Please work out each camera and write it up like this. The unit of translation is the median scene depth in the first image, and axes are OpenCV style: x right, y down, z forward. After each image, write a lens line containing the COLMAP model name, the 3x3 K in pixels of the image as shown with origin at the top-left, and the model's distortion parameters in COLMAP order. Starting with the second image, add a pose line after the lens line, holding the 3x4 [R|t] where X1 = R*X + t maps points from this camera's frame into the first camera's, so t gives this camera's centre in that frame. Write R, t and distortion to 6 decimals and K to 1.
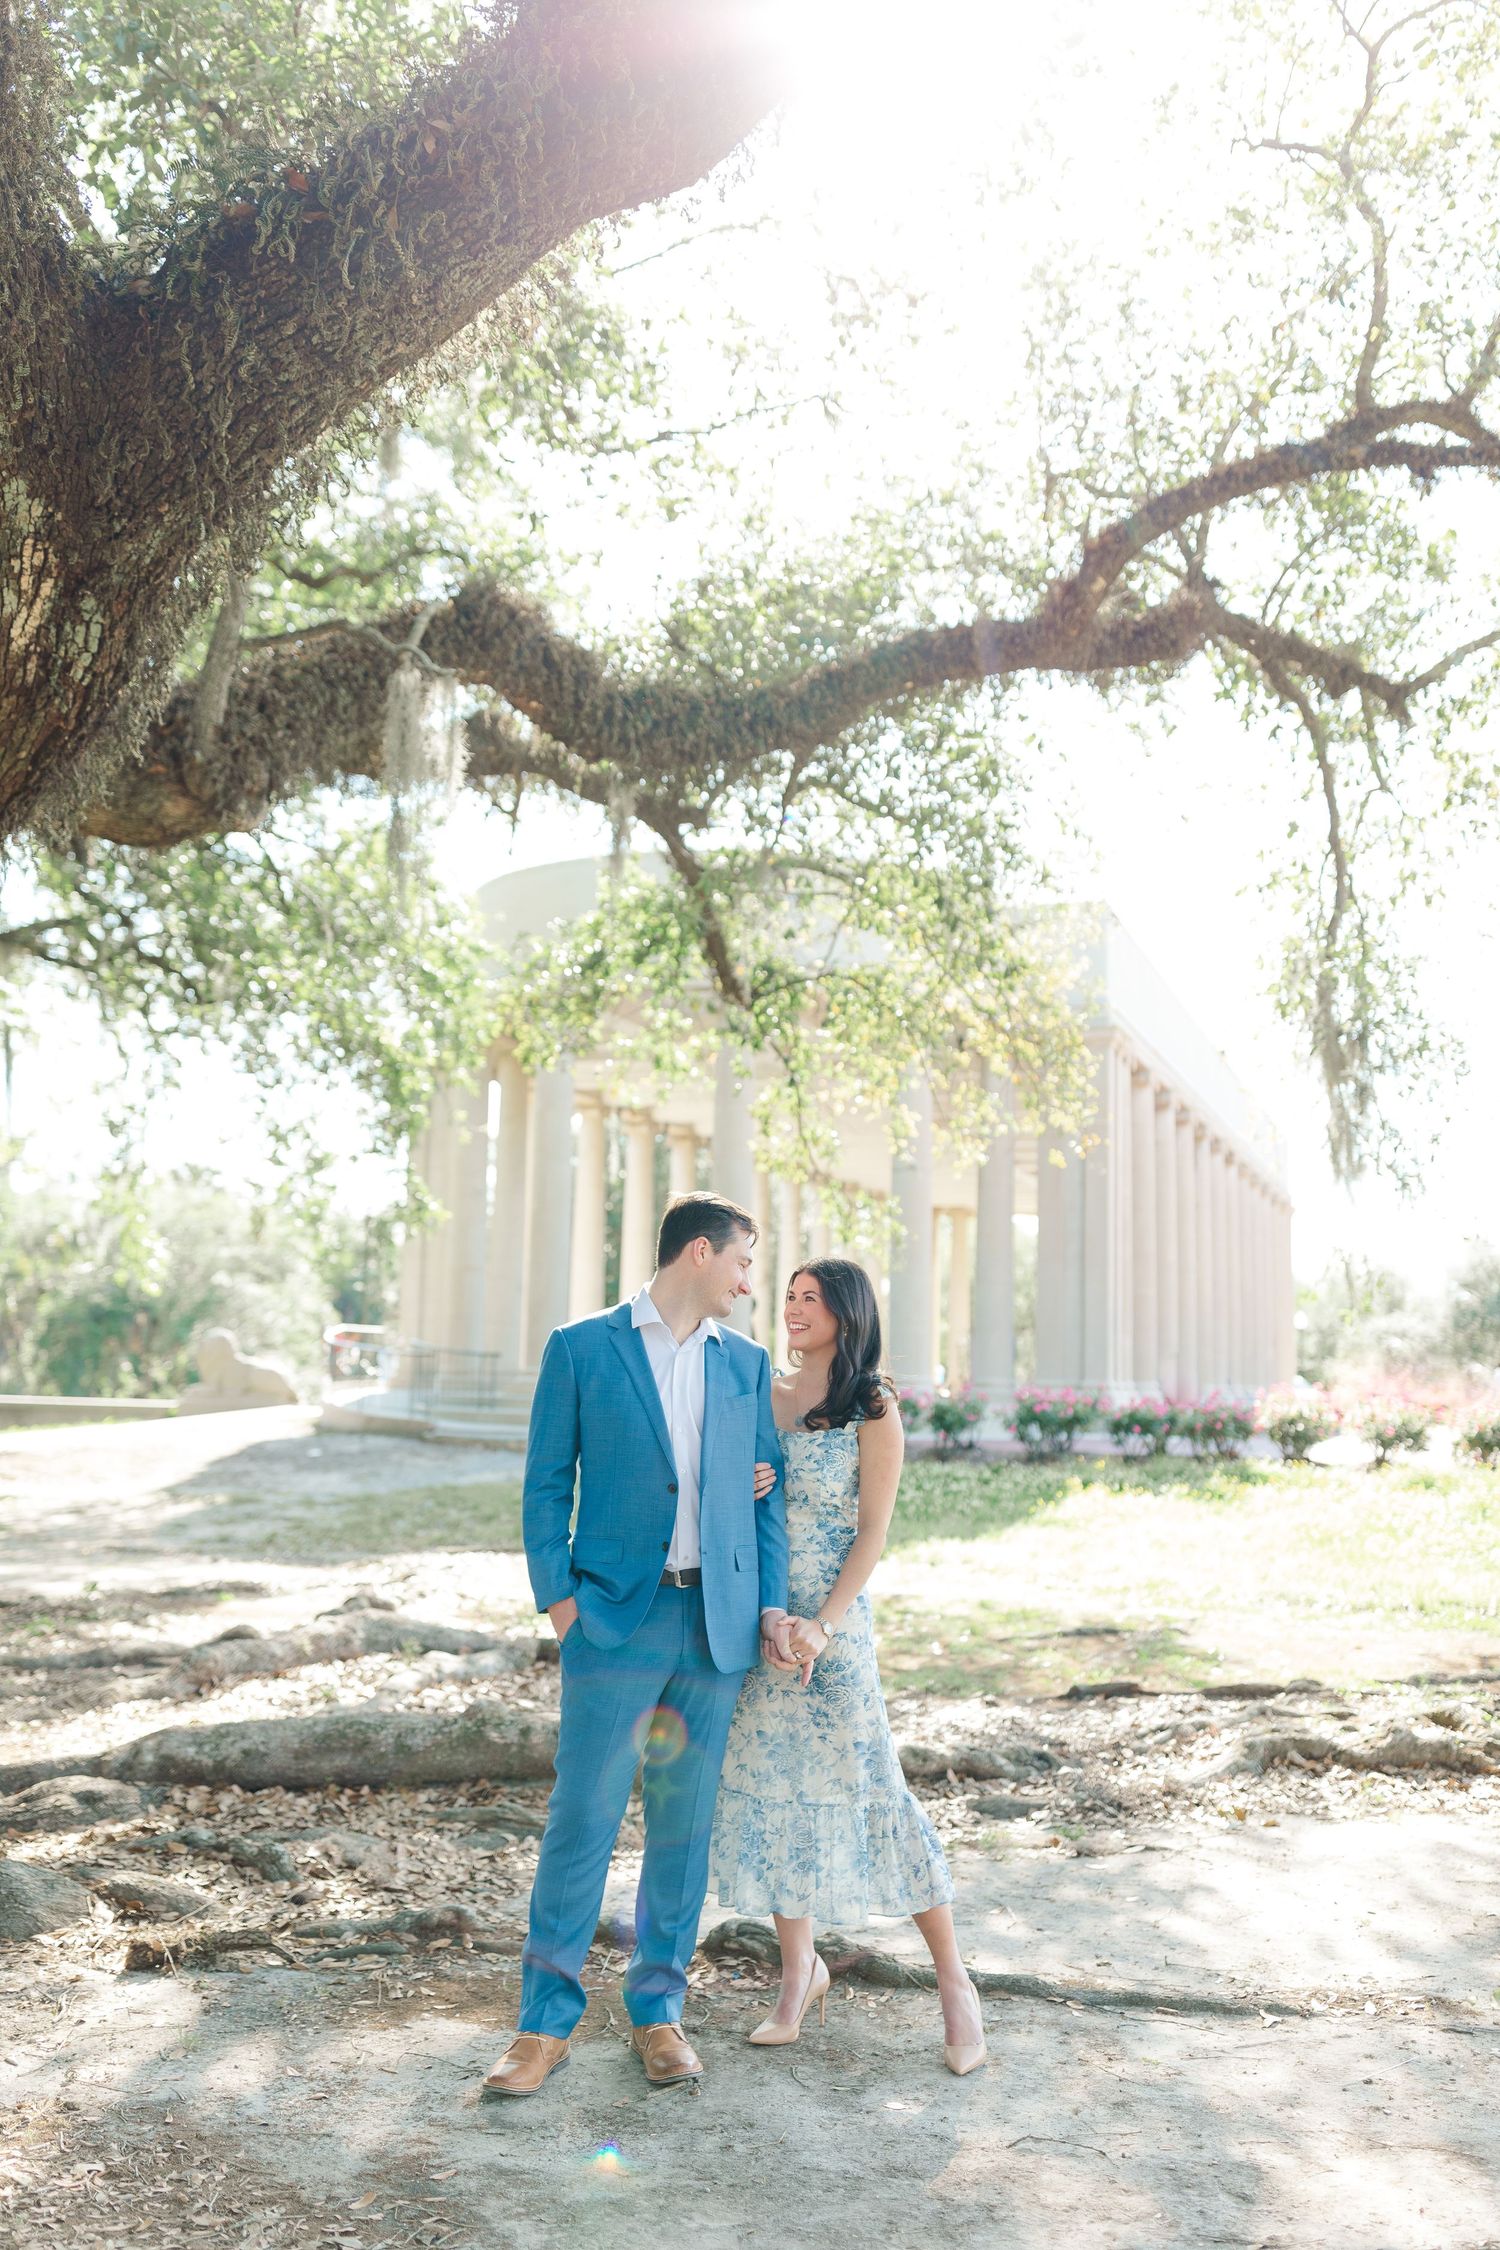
lens RADIAL K [[2221.4, 0, 750.0], [0, 2221.4, 1125.0], [0, 0, 1]] dist [-0.003302, -0.007138]
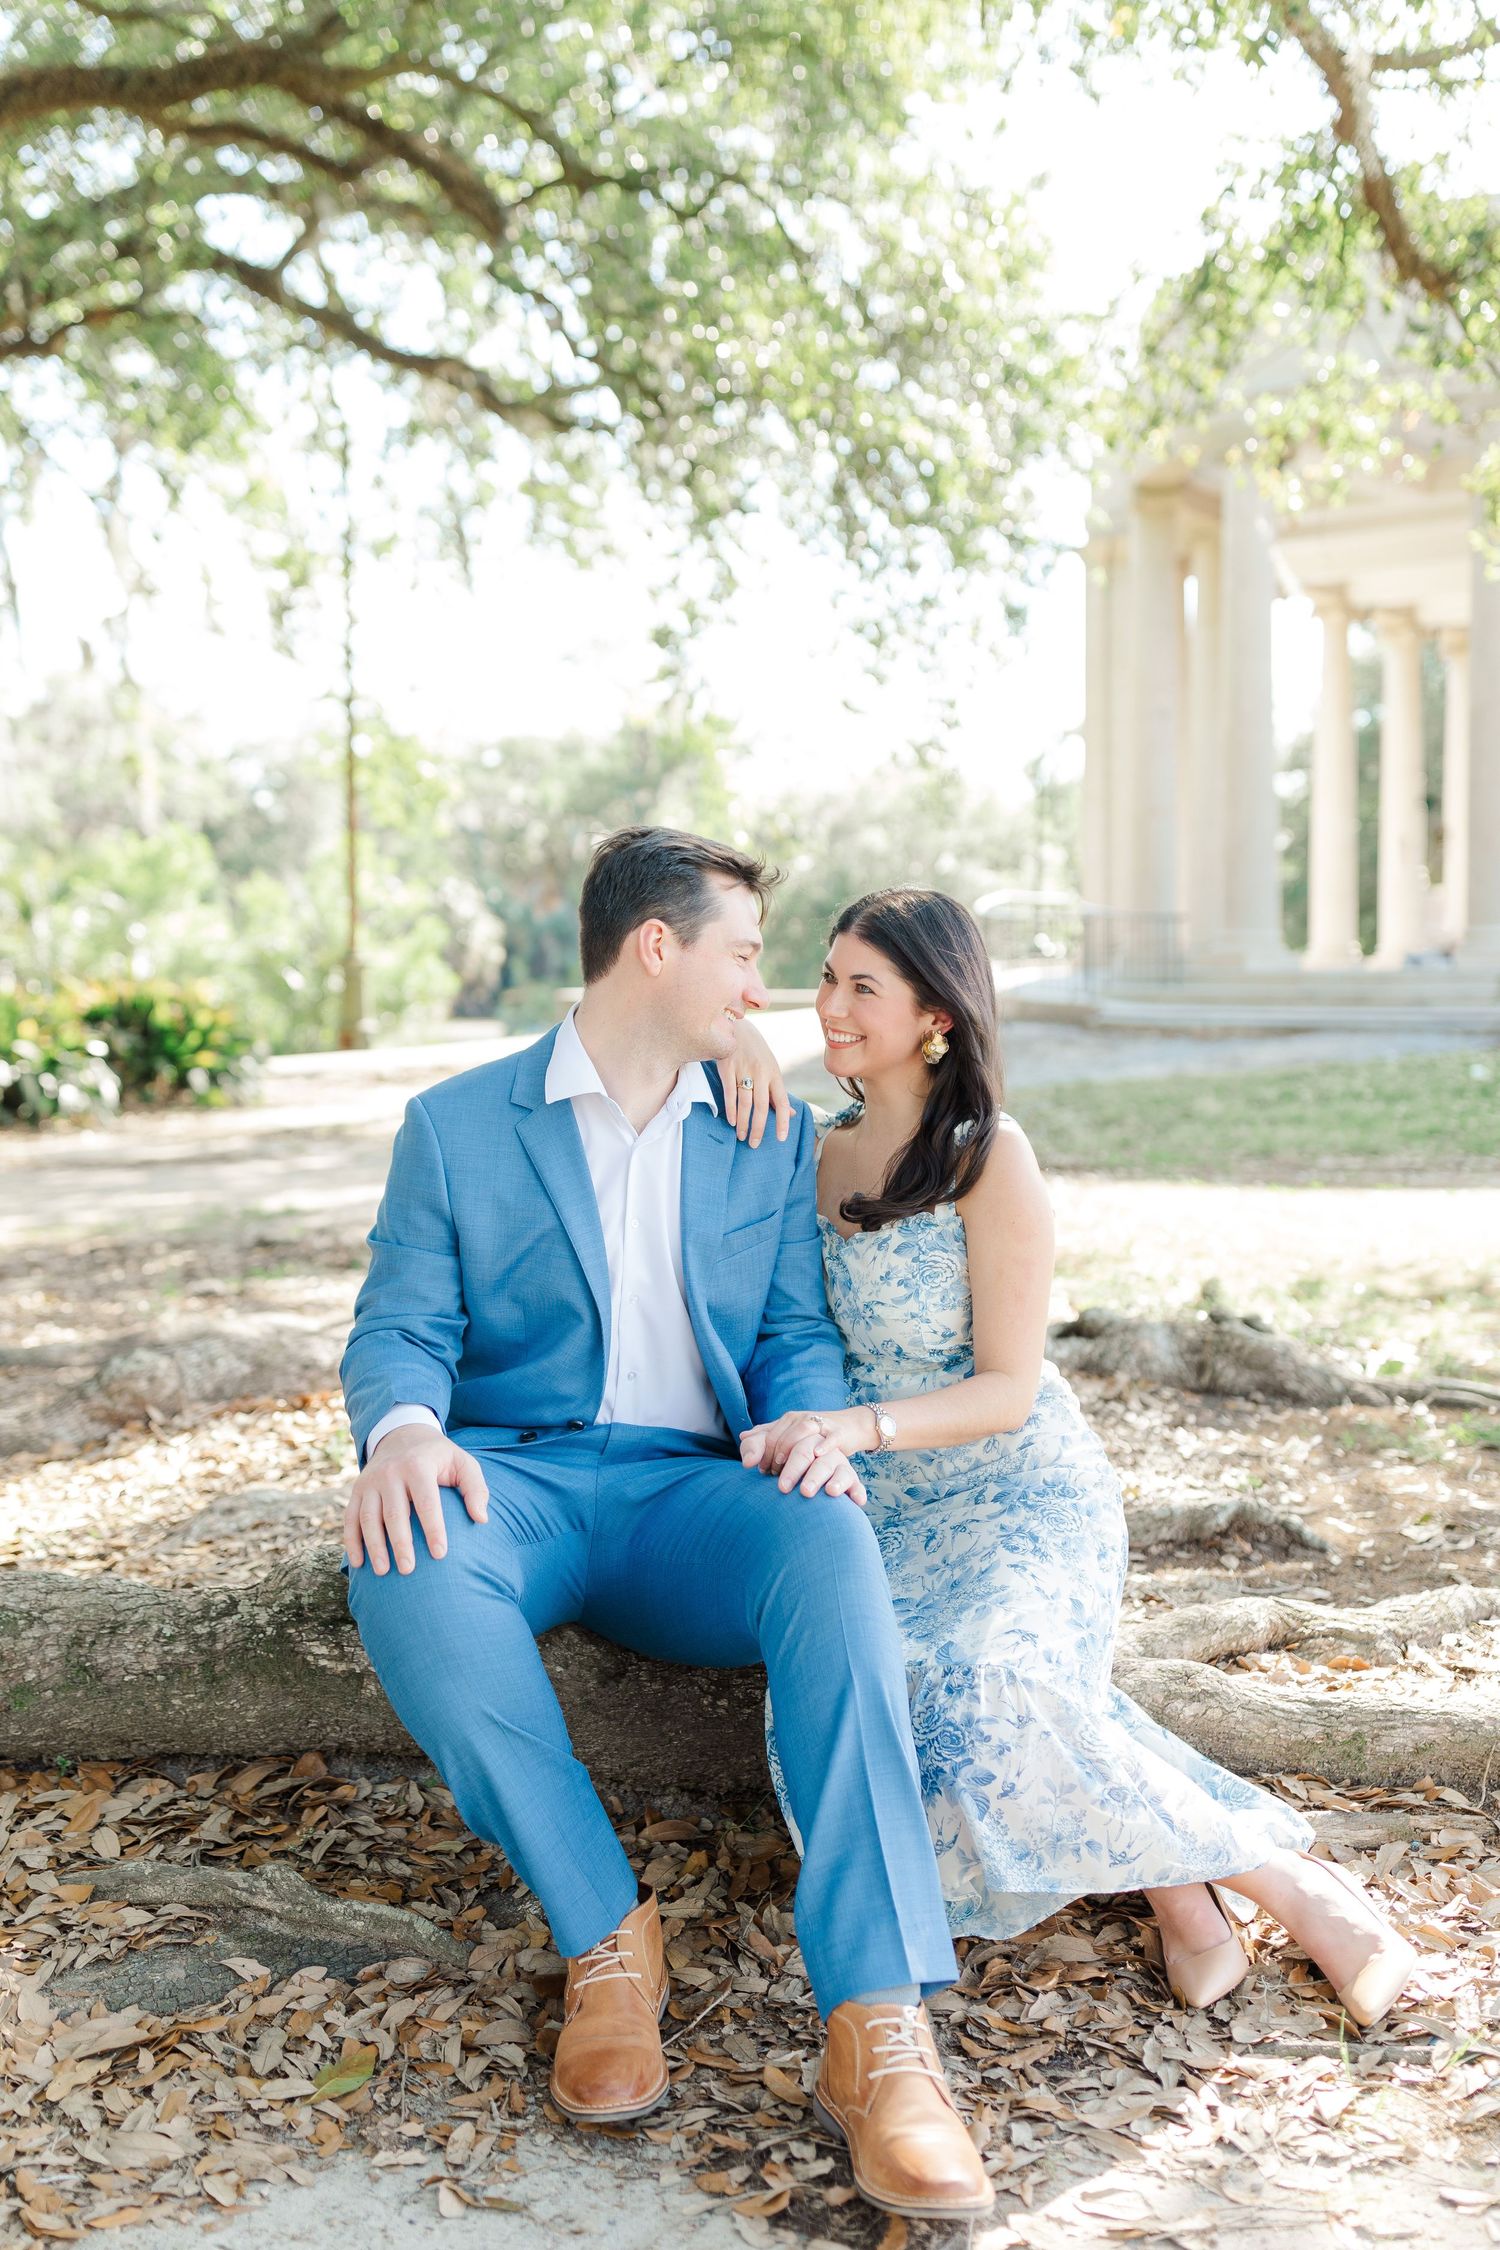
lens RADIAL K [[2384.3, 0, 750.0], [0, 2384.3, 1125.0], [0, 0, 1]] dist [-0.009222, -0.009492]
pose [[0.941536, -0.003840, -0.336891, 0.036006], [0.061572, 0.985056, 0.160852, 0.050634], [0.331238, -0.172191, 0.927702, 0.265952]]
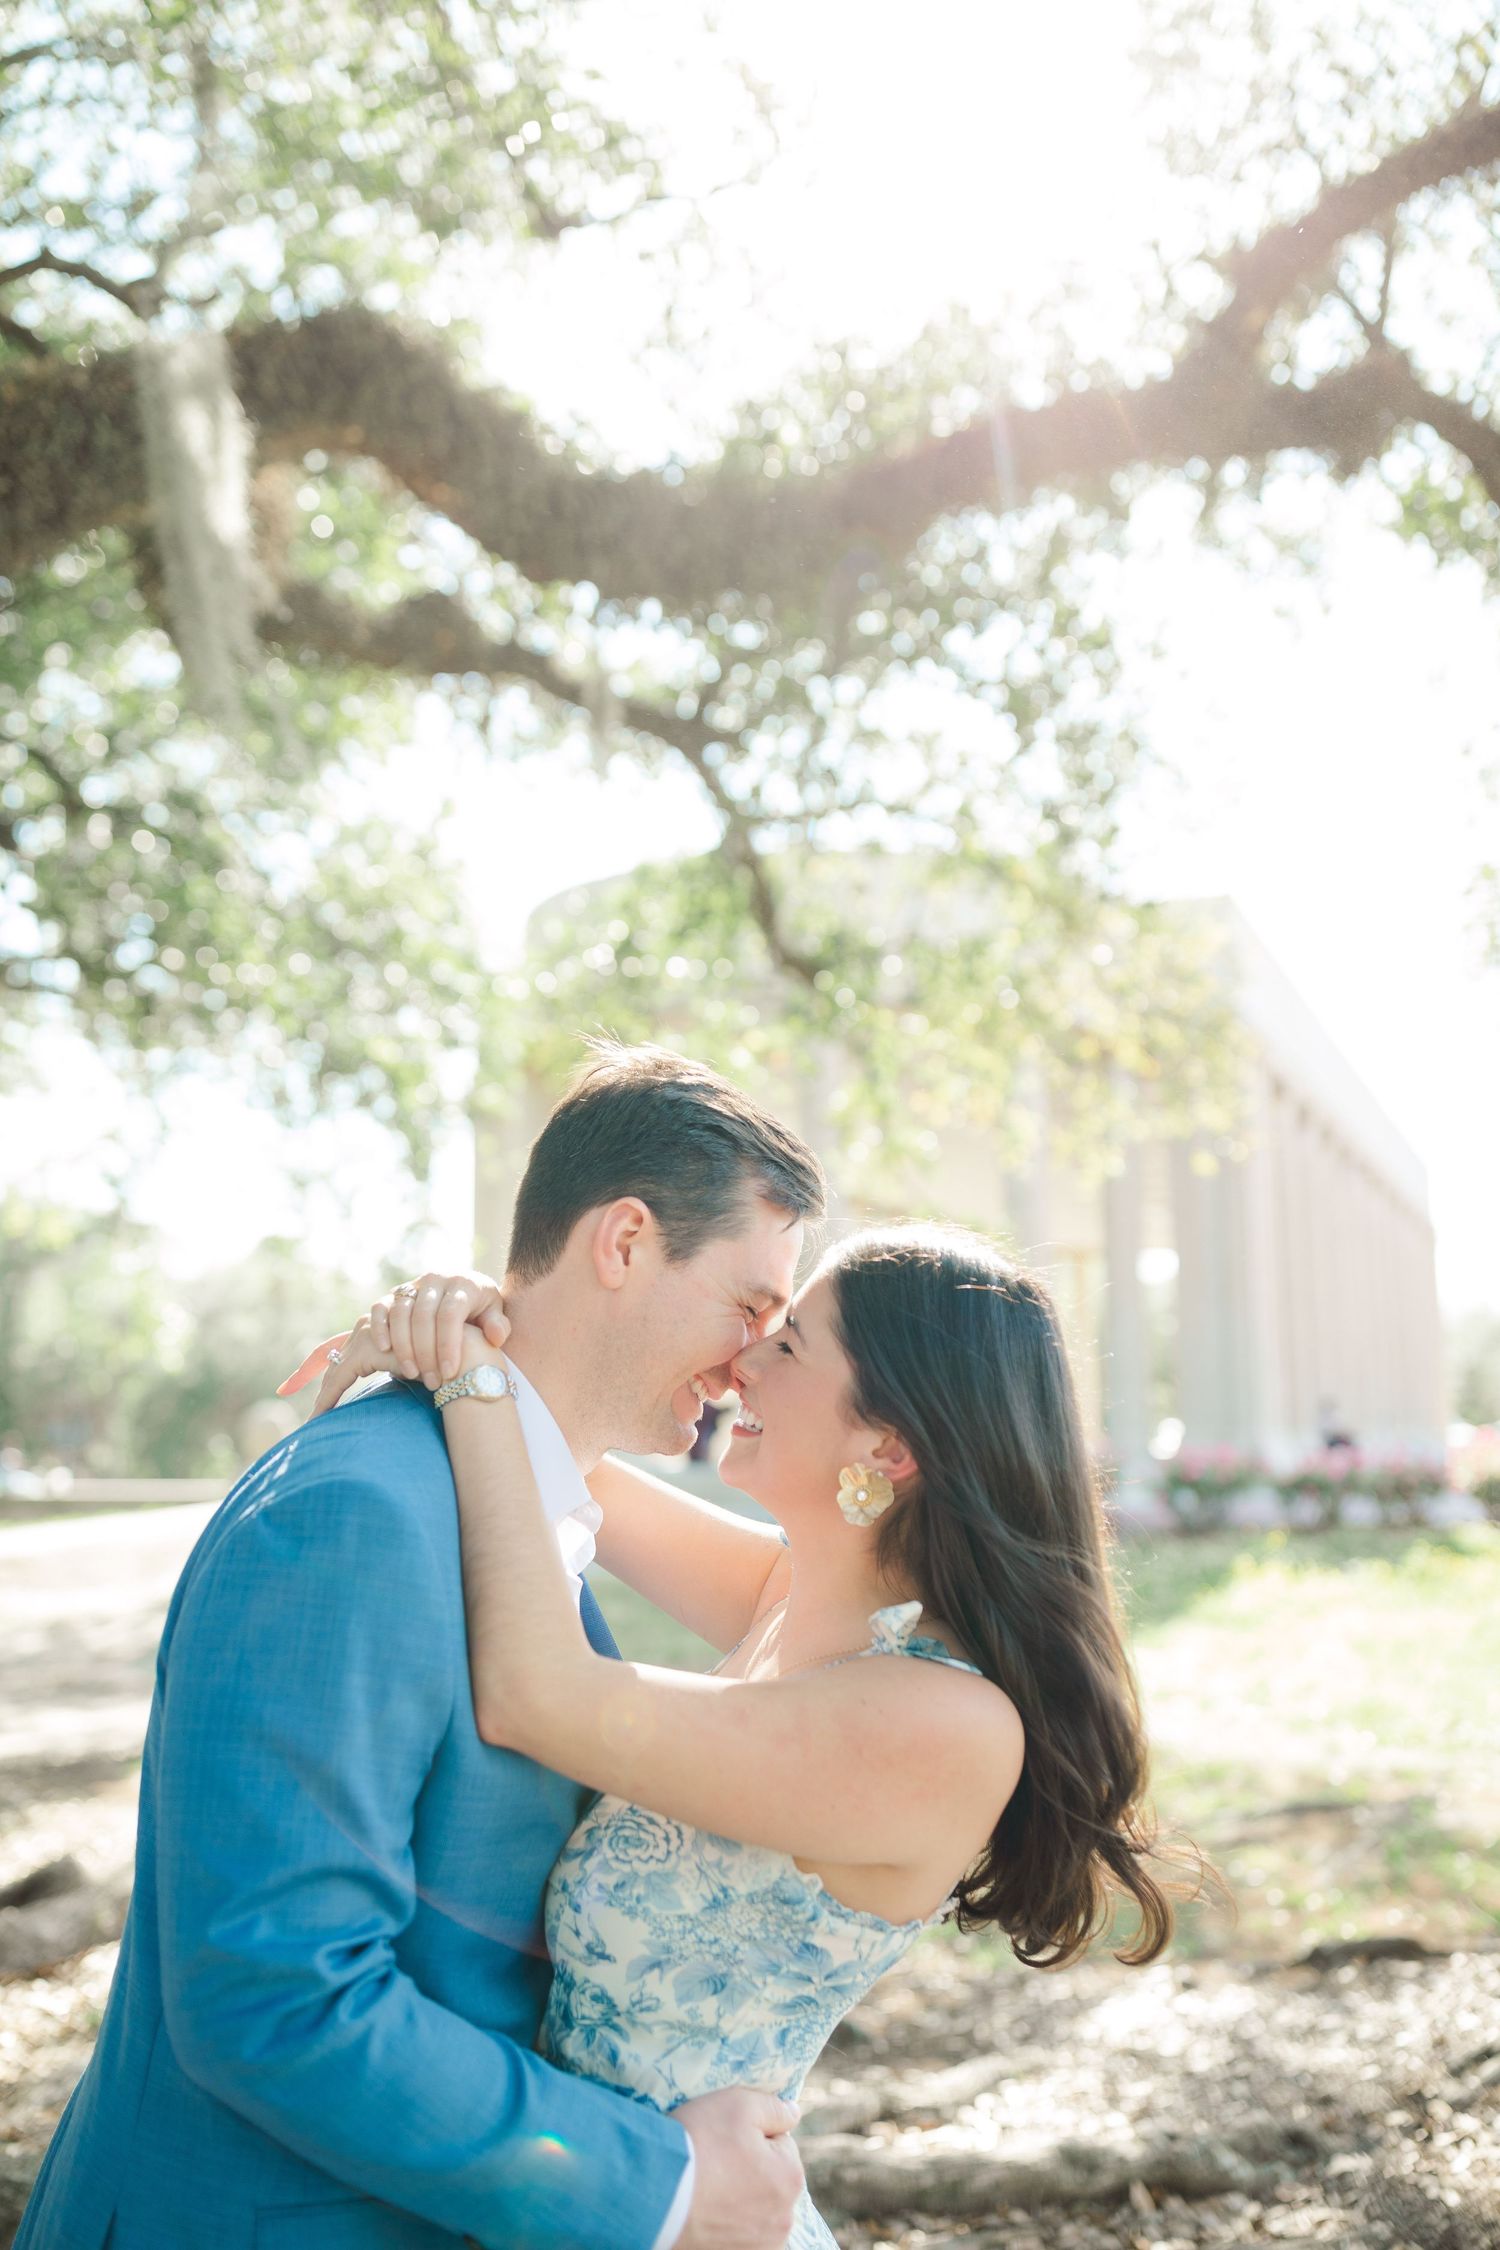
lens RADIAL K [[2221.4, 0, 750.0], [0, 2221.4, 1125.0], [0, 0, 1]] dist [-0.003302, -0.007138]
pose [[0.997986, -0.038879, -0.050124, 0.013834], [0.037559, 0.998929, -0.027023, 0.016505], [0.051121, 0.025086, 0.998377, 0.189631]]
